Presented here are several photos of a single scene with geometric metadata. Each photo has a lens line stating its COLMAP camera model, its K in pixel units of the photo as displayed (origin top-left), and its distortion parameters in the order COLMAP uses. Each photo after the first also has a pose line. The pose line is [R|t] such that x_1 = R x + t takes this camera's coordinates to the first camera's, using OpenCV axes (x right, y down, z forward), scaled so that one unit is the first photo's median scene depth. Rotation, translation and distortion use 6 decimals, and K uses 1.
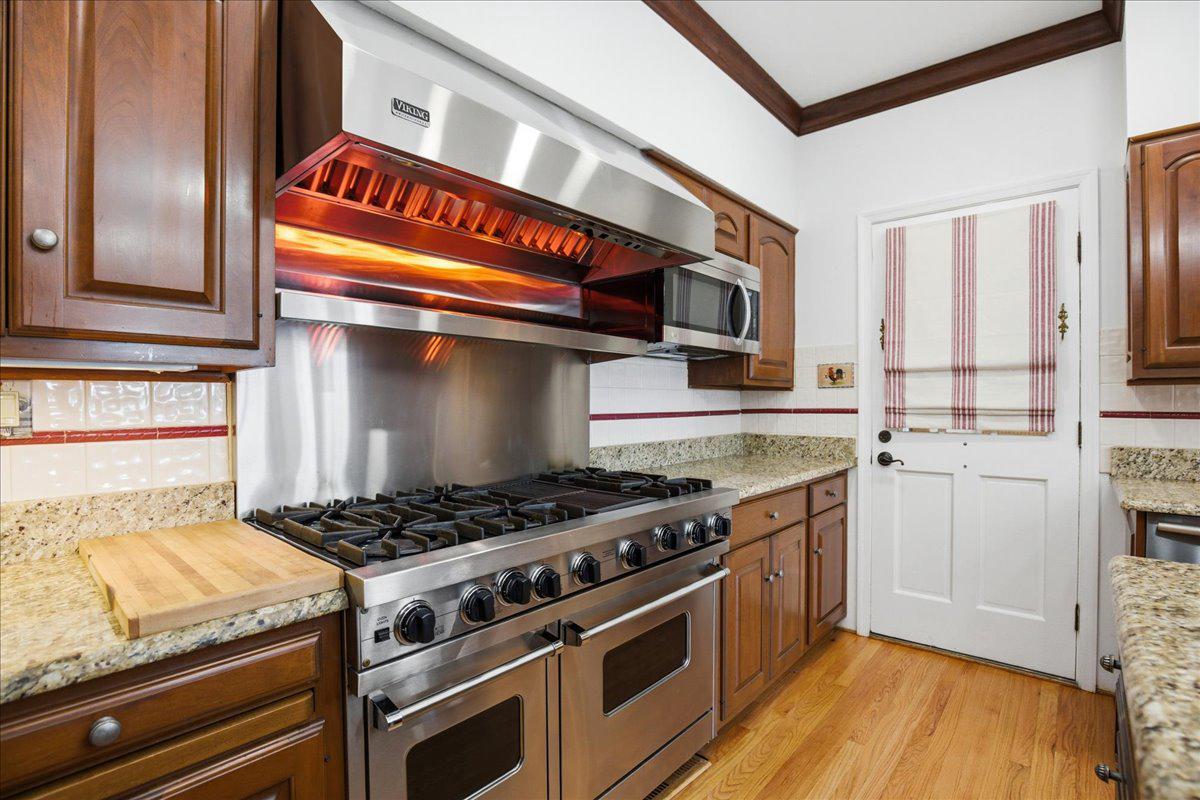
lens RADIAL K [[548.4, 0, 601.3], [0, 548.4, 404.0], [0, 0, 1]] dist [-0.033776, -0.000277]
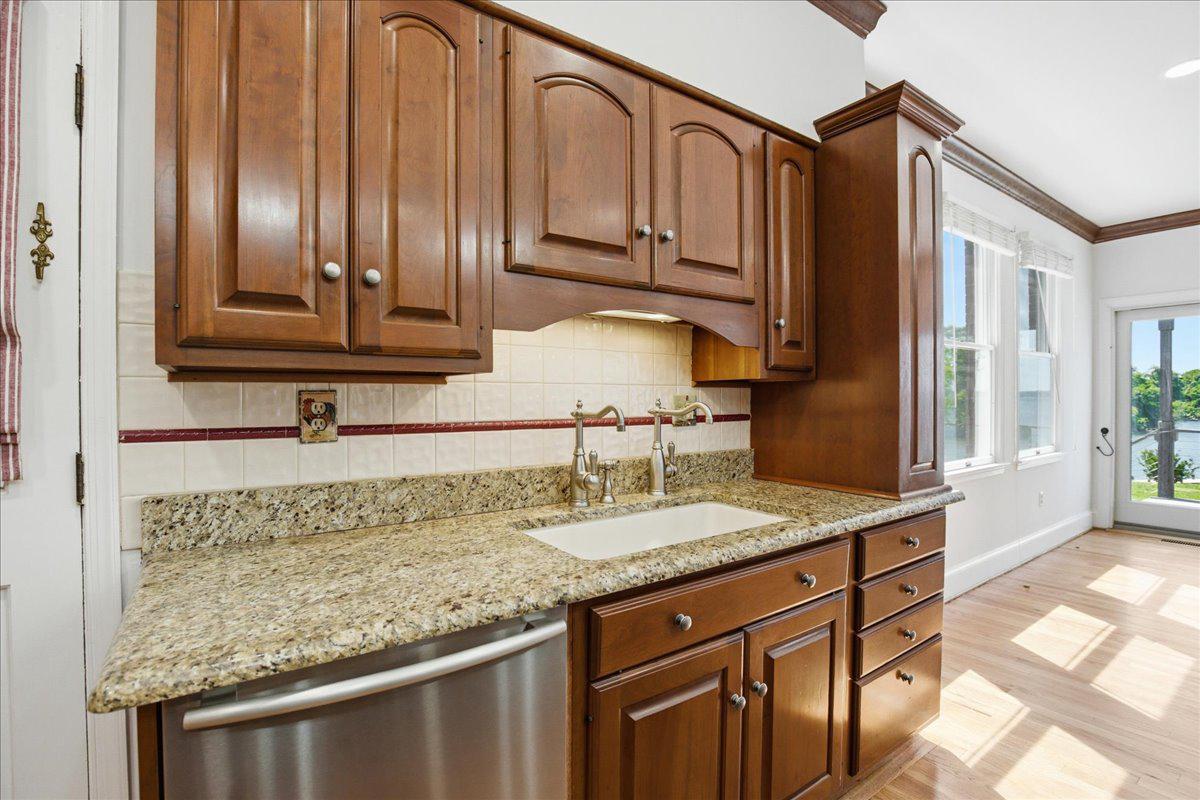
lens RADIAL K [[548.4, 0, 606.0], [0, 548.4, 401.3], [0, 0, 1]] dist [-0.033776, -0.000277]
pose [[0.209726, -0.010738, 0.977701, 0.566193], [0.011728, 0.999895, 0.008466, -0.014297], [-0.977690, 0.009691, 0.209830, 0.459913]]
